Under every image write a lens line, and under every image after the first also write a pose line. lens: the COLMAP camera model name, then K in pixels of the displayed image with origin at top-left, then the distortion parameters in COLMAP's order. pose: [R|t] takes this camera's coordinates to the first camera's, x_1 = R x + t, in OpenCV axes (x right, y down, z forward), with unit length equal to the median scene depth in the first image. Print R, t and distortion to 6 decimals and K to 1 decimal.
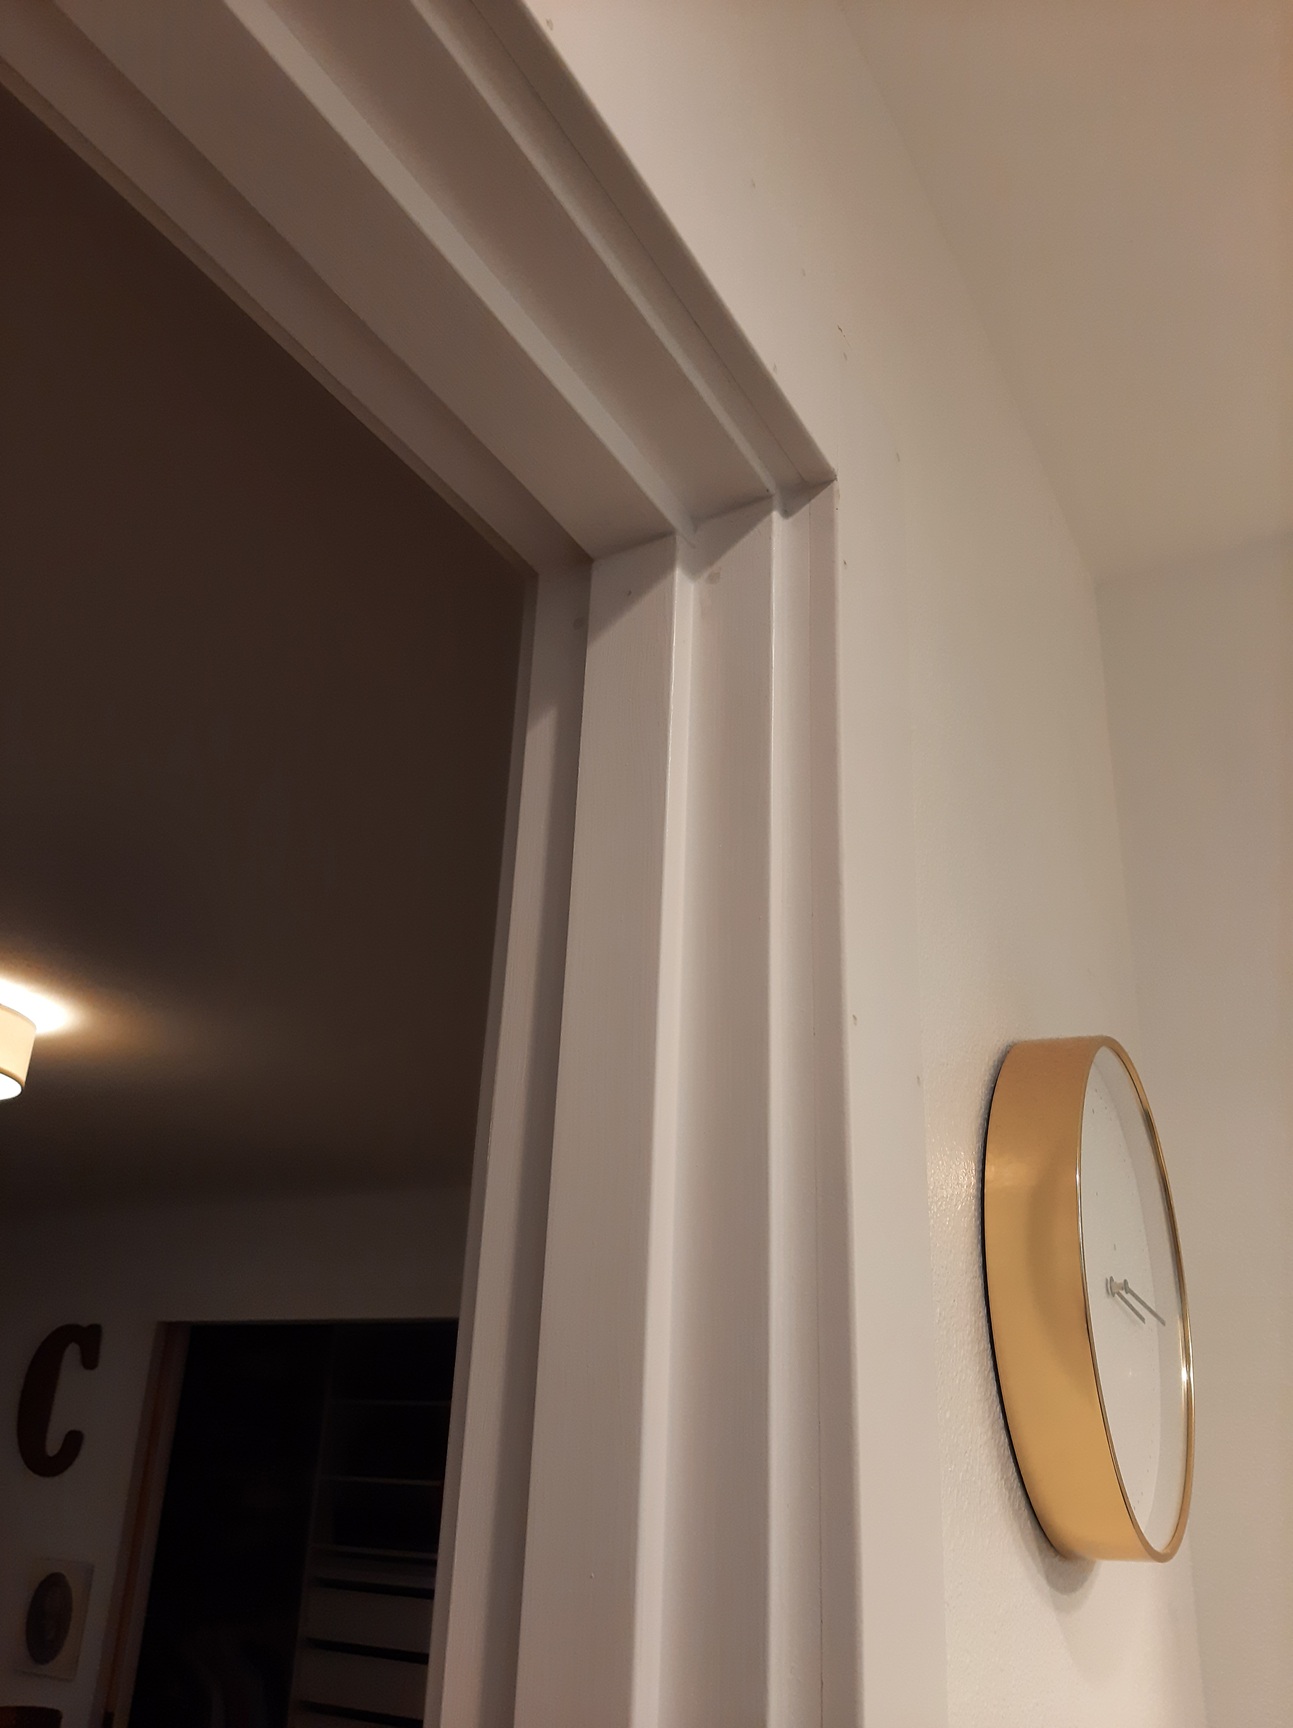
lens RADIAL K [[1353.6, 0, 636.6], [0, 1353.6, 861.9], [0, 0, 1]] dist [0.031696, -0.085372]
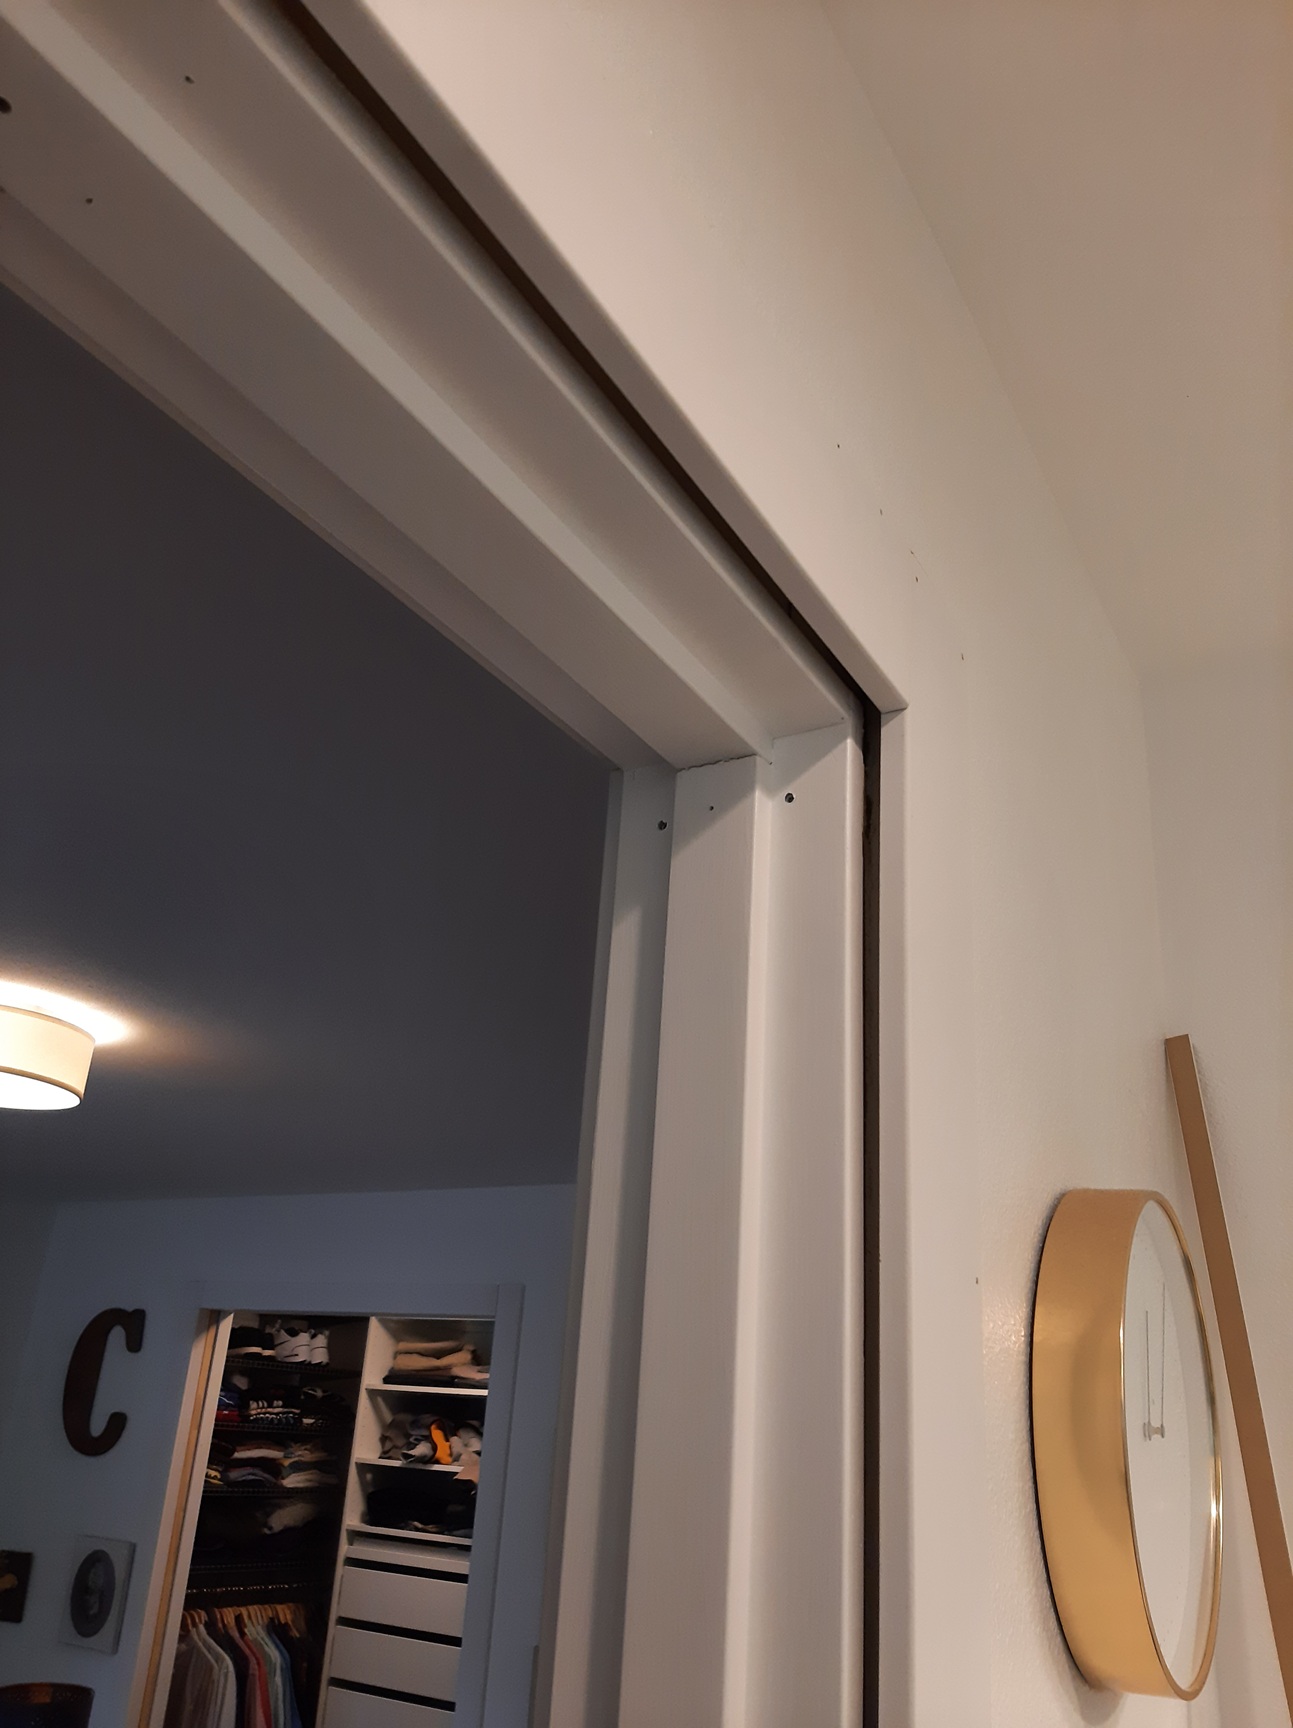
lens RADIAL K [[1353.6, 0, 636.6], [0, 1353.6, 861.9], [0, 0, 1]] dist [0.031696, -0.085372]
pose [[0.999605, 0.015147, -0.023656, -0.037784], [-0.014690, 0.999704, 0.019369, -0.169506], [0.023942, -0.019014, 0.999533, -0.071726]]
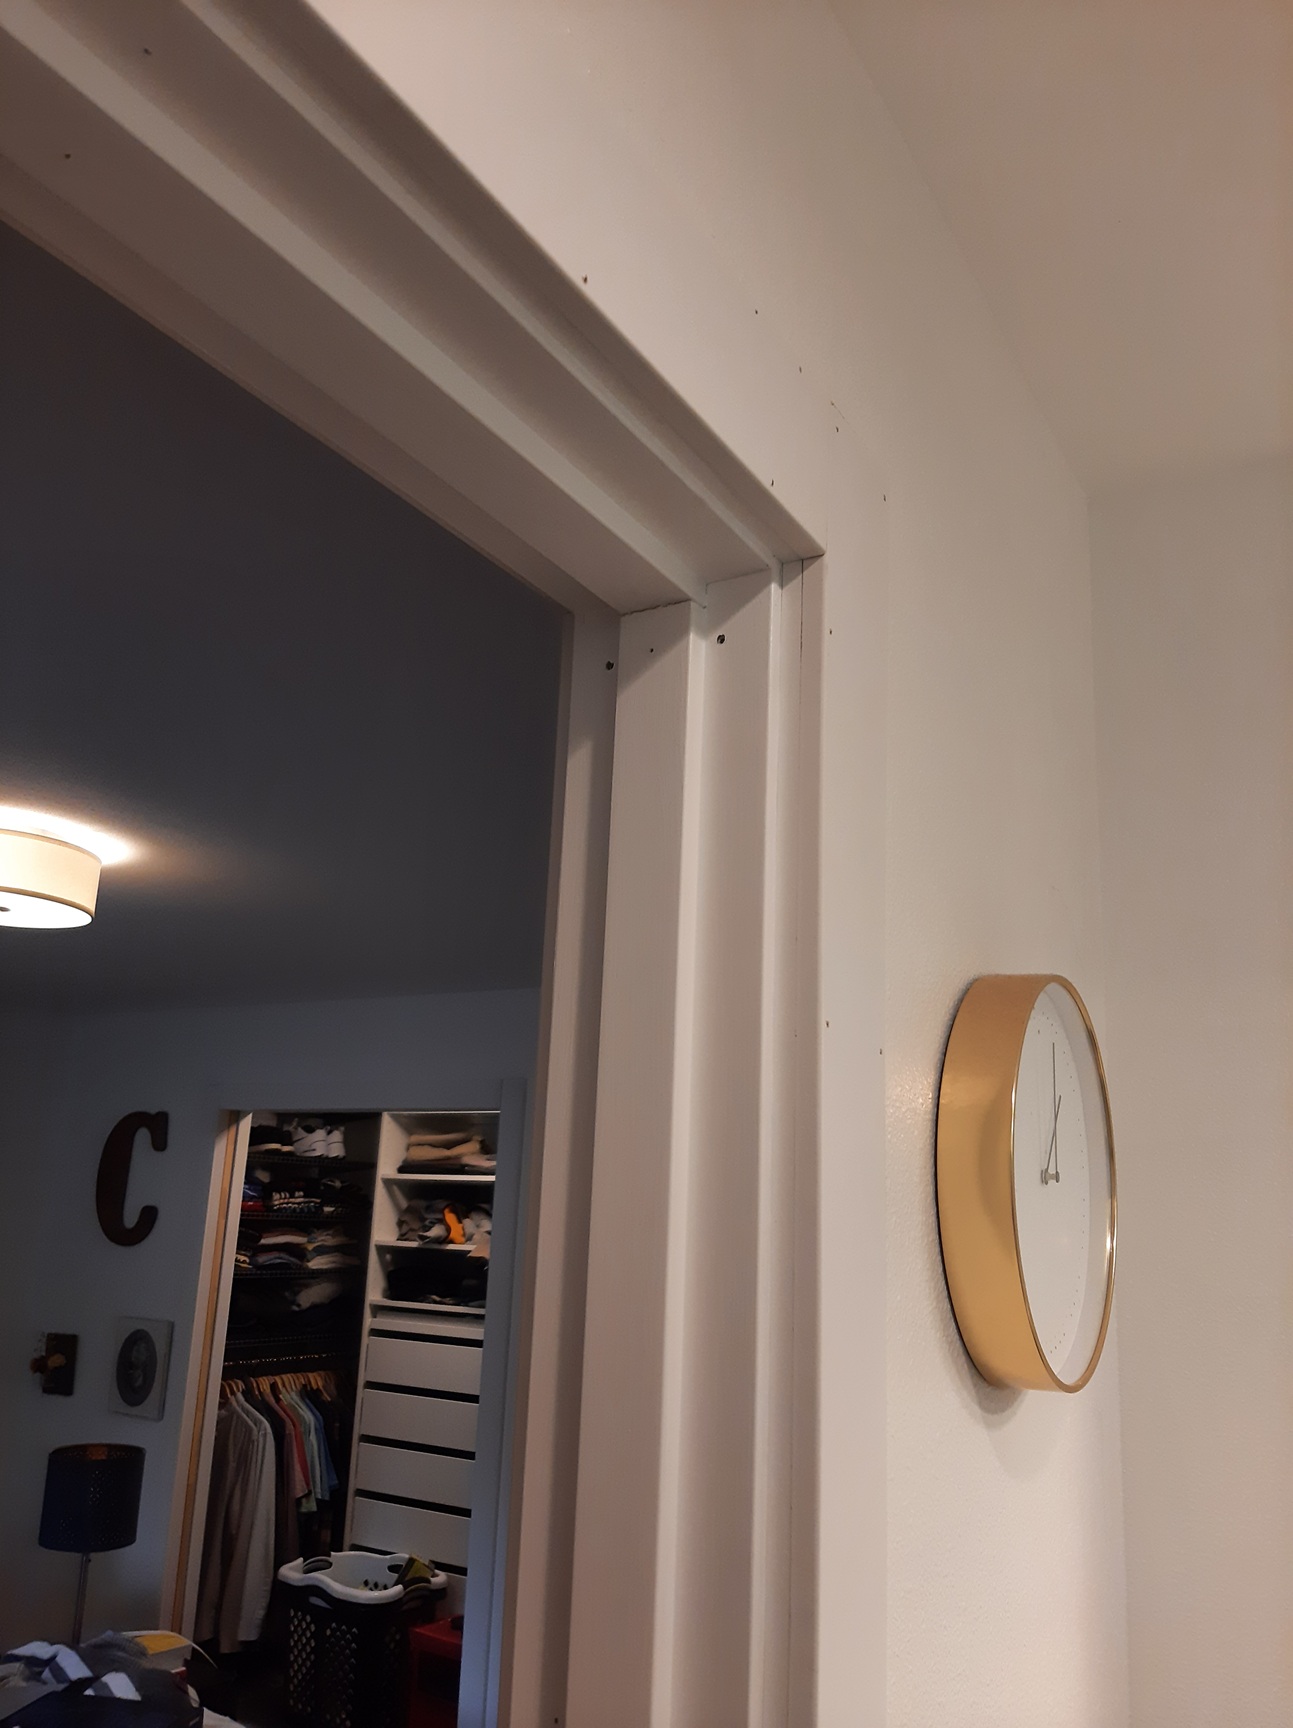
lens RADIAL K [[1353.6, 0, 636.6], [0, 1353.6, 861.9], [0, 0, 1]] dist [0.031696, -0.085372]
pose [[0.999788, -0.006905, -0.019413, 0.003497], [0.009956, 0.986775, 0.161789, -0.200398], [0.018039, -0.161948, 0.986634, -0.208241]]
